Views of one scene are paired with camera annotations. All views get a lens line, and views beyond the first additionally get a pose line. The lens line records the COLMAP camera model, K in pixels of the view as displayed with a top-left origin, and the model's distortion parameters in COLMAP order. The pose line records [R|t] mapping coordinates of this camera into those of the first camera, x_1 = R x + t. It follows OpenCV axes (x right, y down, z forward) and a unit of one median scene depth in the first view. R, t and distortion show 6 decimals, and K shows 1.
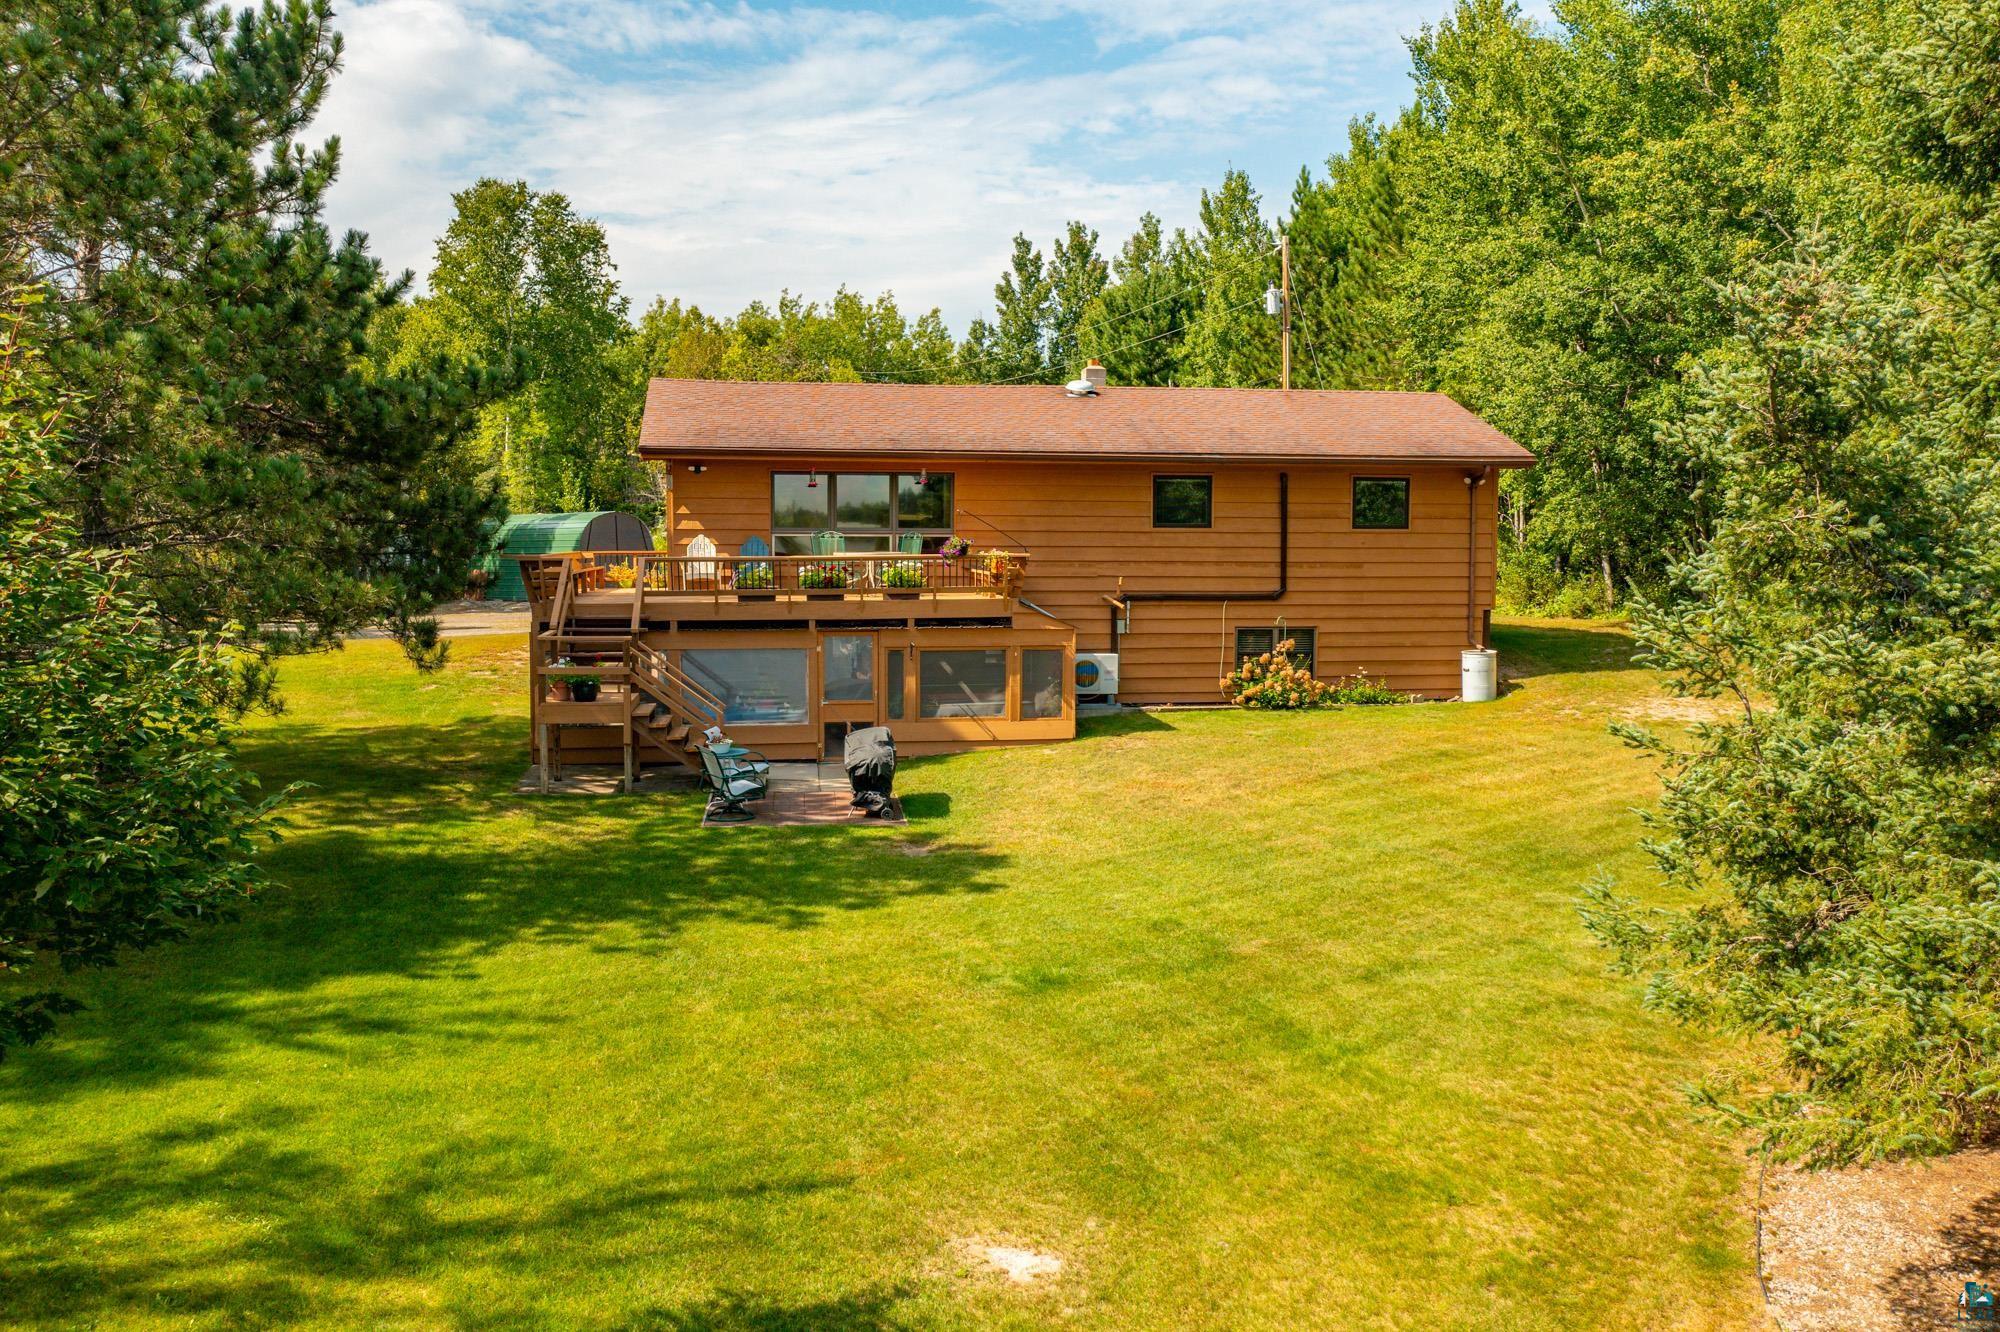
lens RADIAL K [[1602.0, 0, 1012.6], [0, 1602.0, 673.4], [0, 0, 1]] dist [-0.011718, 0.002533]
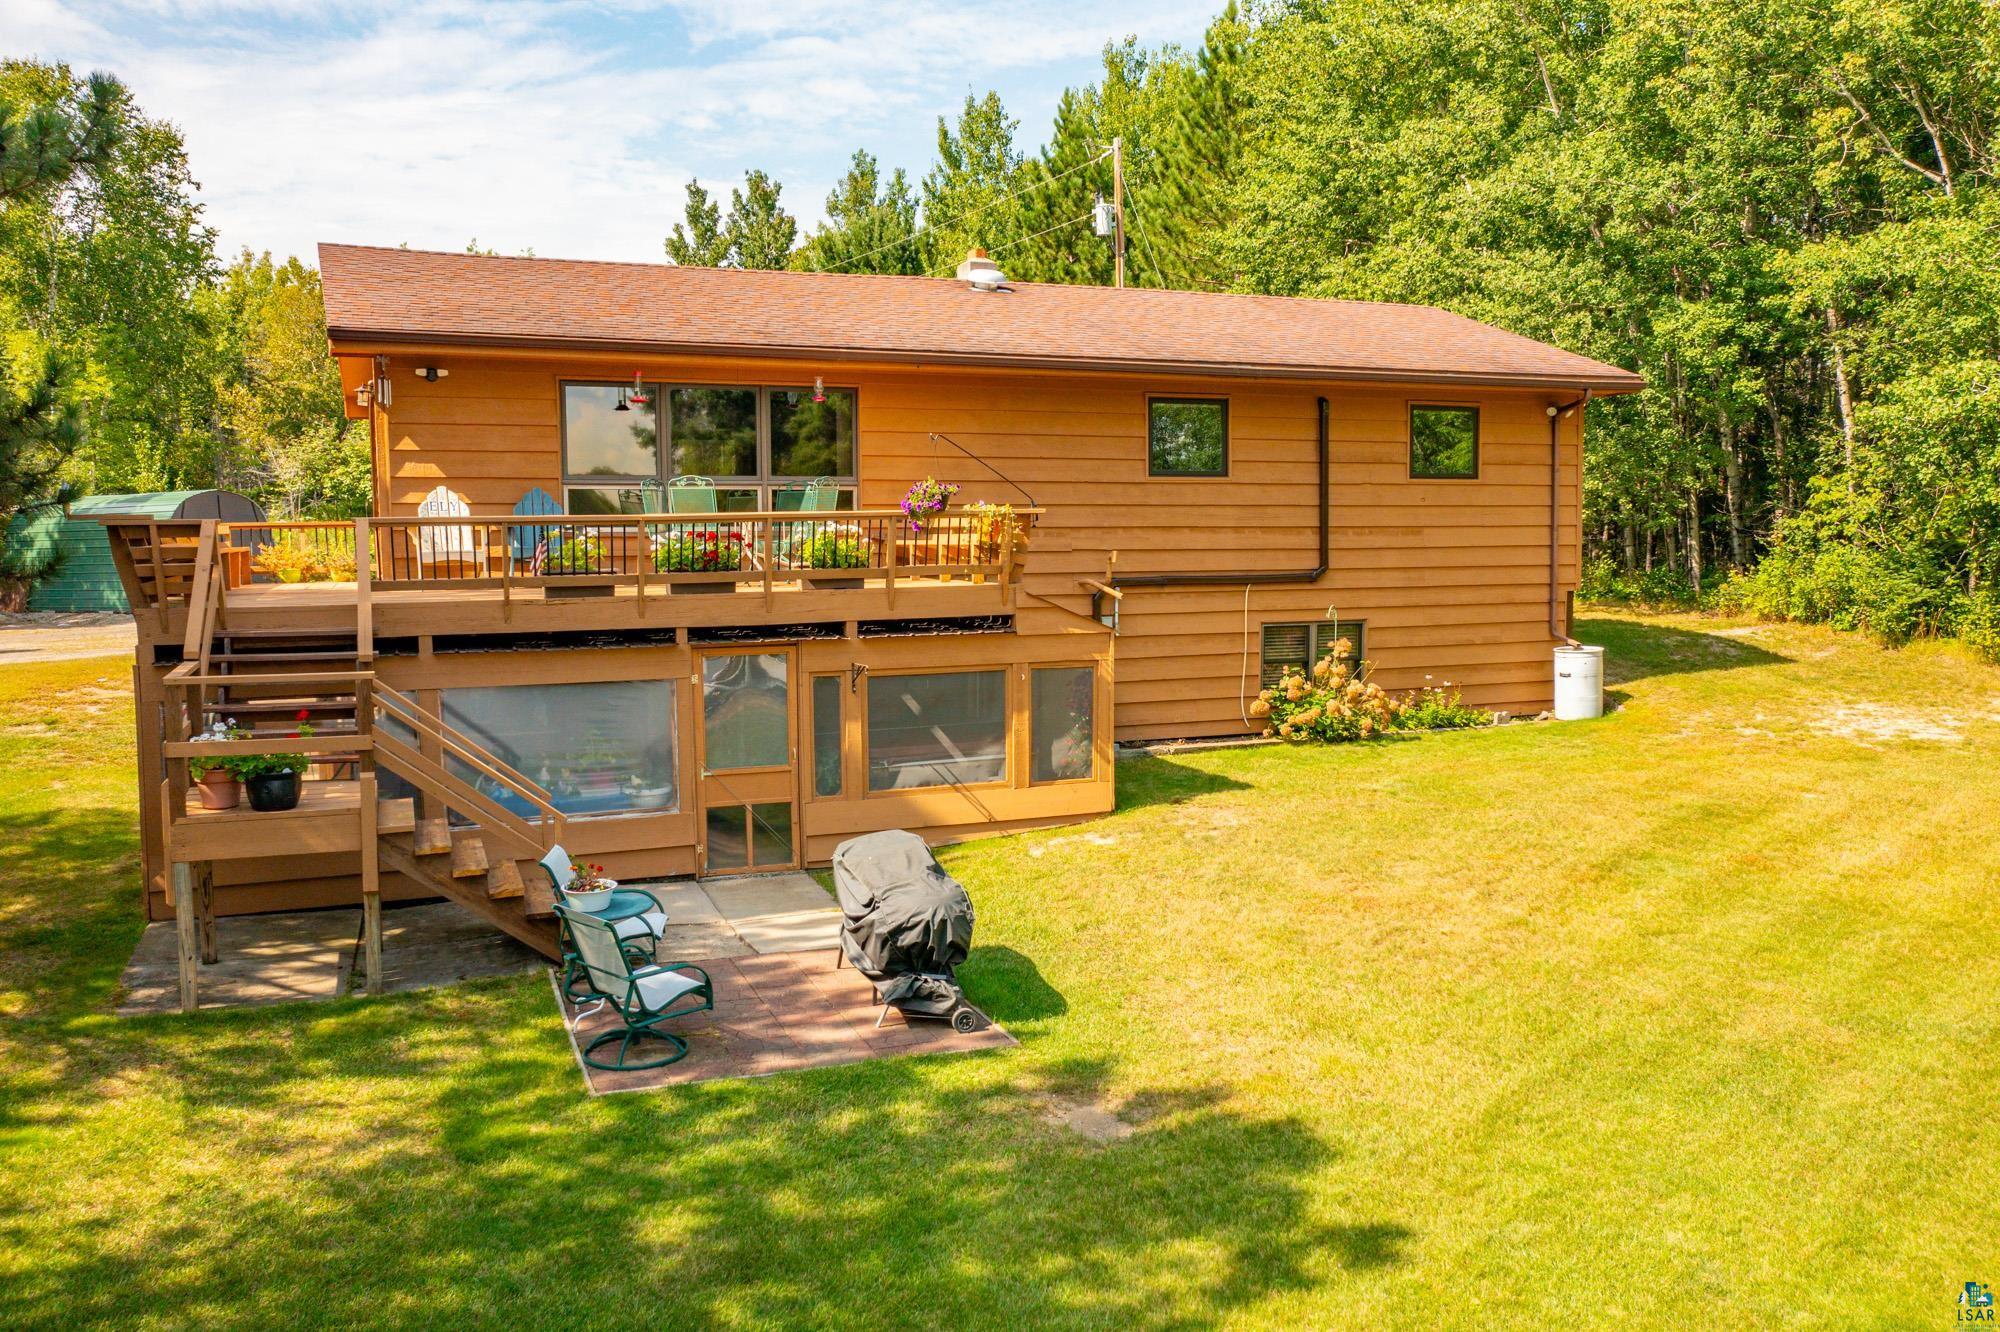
lens RADIAL K [[1602.0, 0, 1012.6], [0, 1602.0, 673.4], [0, 0, 1]] dist [-0.011718, 0.002533]
pose [[0.972175, -0.031281, 0.232158, -0.124526], [0.031065, 0.999507, 0.004586, -0.014261], [-0.232187, 0.002754, 0.972667, 0.370462]]
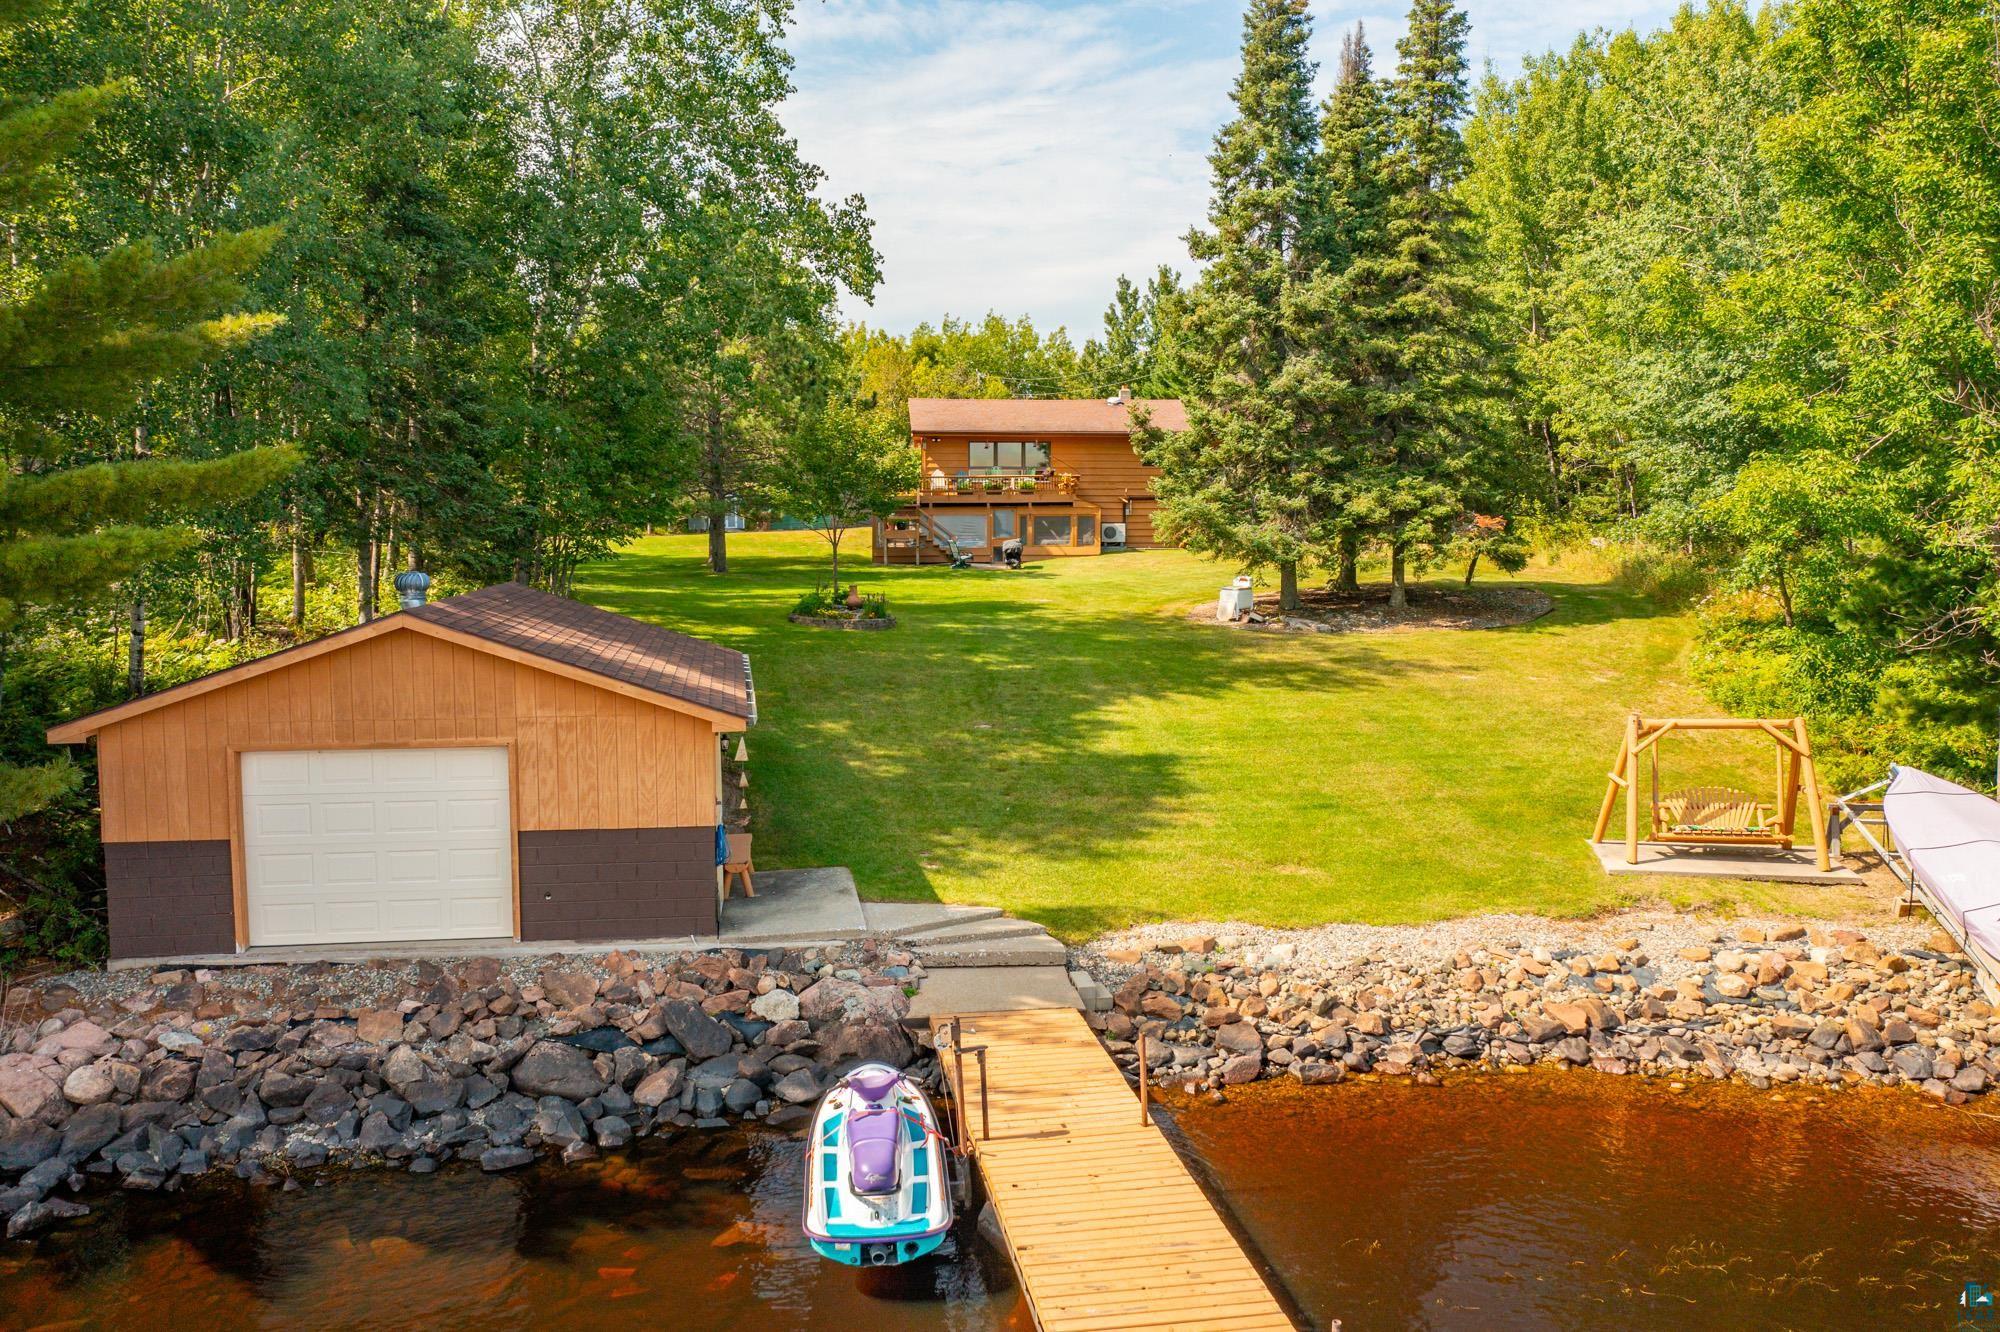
lens RADIAL K [[1578.9, 0, 1000.0], [0, 1578.9, 666.0], [0, 0, 1]] dist [-0.015221, 0.005468]
pose [[0.995518, 0.005433, -0.094420, 0.099189], [-0.005024, 0.999977, 0.004577, 0.171526], [0.094443, -0.004083, 0.995522, -1.152743]]
